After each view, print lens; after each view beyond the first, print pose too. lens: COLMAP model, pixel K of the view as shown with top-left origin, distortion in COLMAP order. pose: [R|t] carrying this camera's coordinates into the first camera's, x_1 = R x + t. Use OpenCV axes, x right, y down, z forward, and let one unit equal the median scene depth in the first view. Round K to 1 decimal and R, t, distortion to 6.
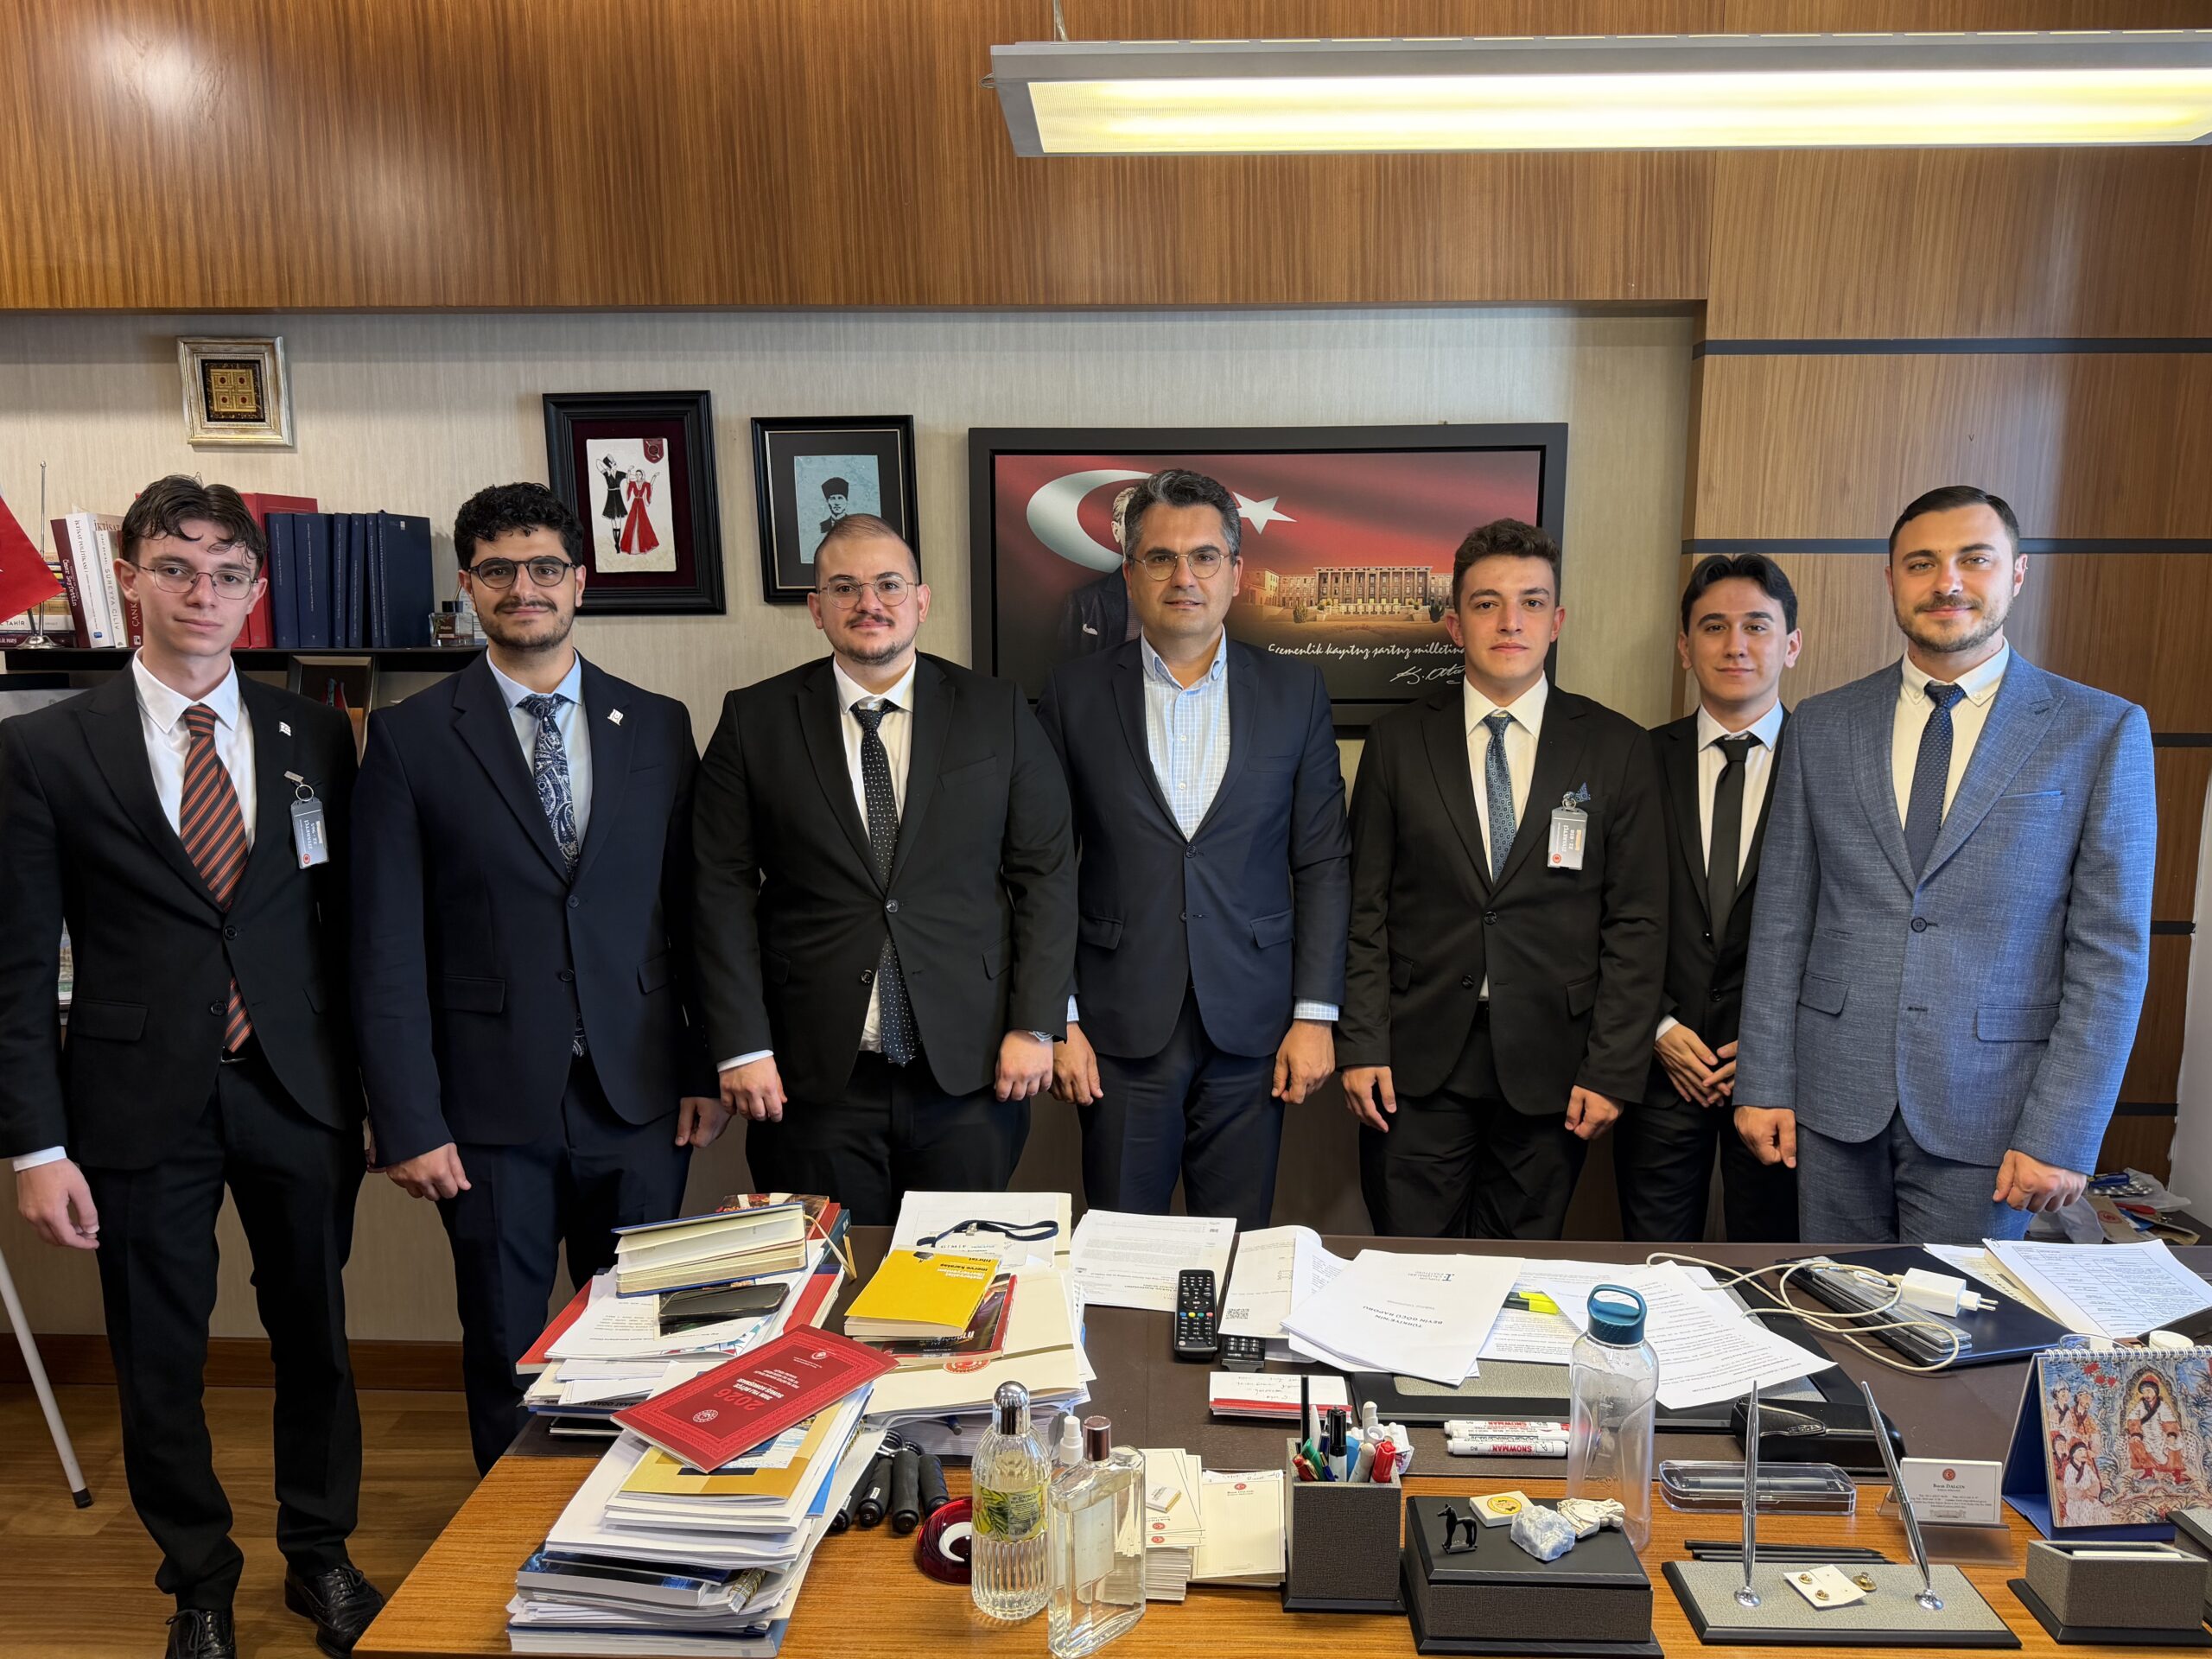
lens RADIAL K [[1764.3, 0, 1099.9], [0, 1764.3, 827.9], [0, 0, 1]] dist [0.013549, -0.061110]
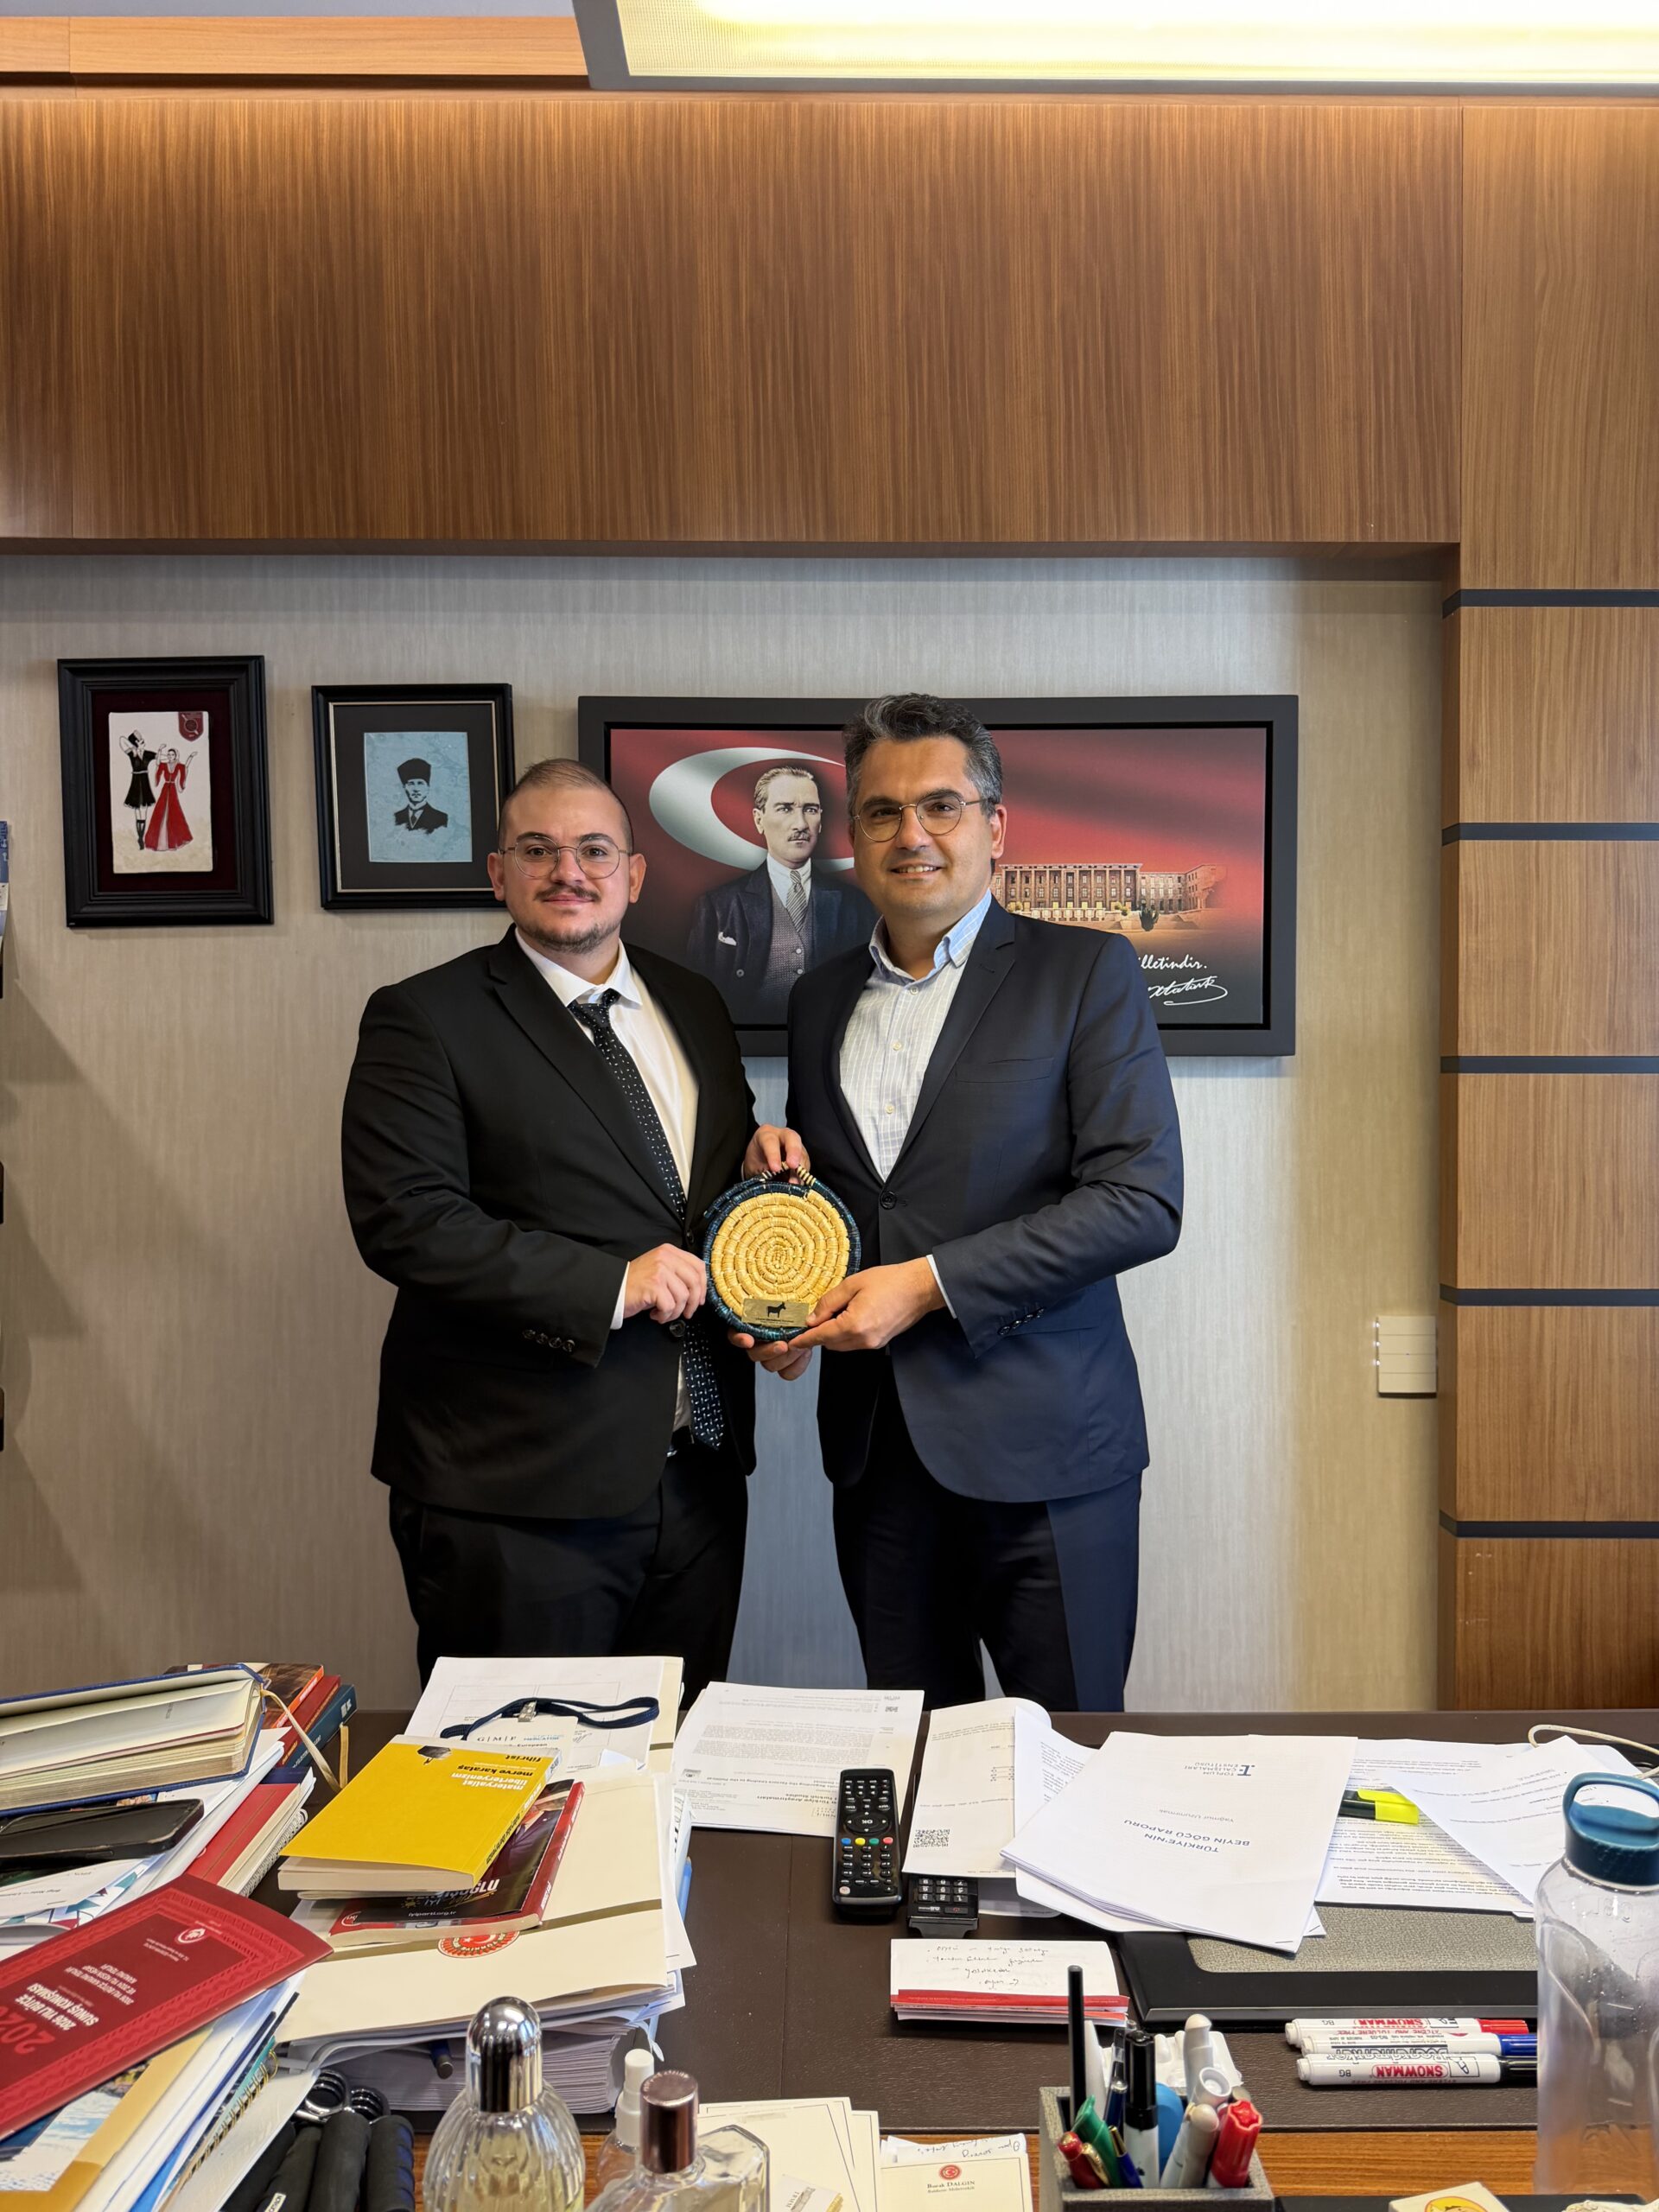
lens RADIAL K [[1764.3, 0, 838.5], [0, 1764.3, 1029.1], [0, 0, 1]] dist [0.013549, -0.061110]
pose [[0.999066, -0.002249, 0.043150, 0.011777], [0.008834, 0.988183, -0.153025, 0.056476], [-0.042296, 0.153263, 0.987280, 0.220258]]
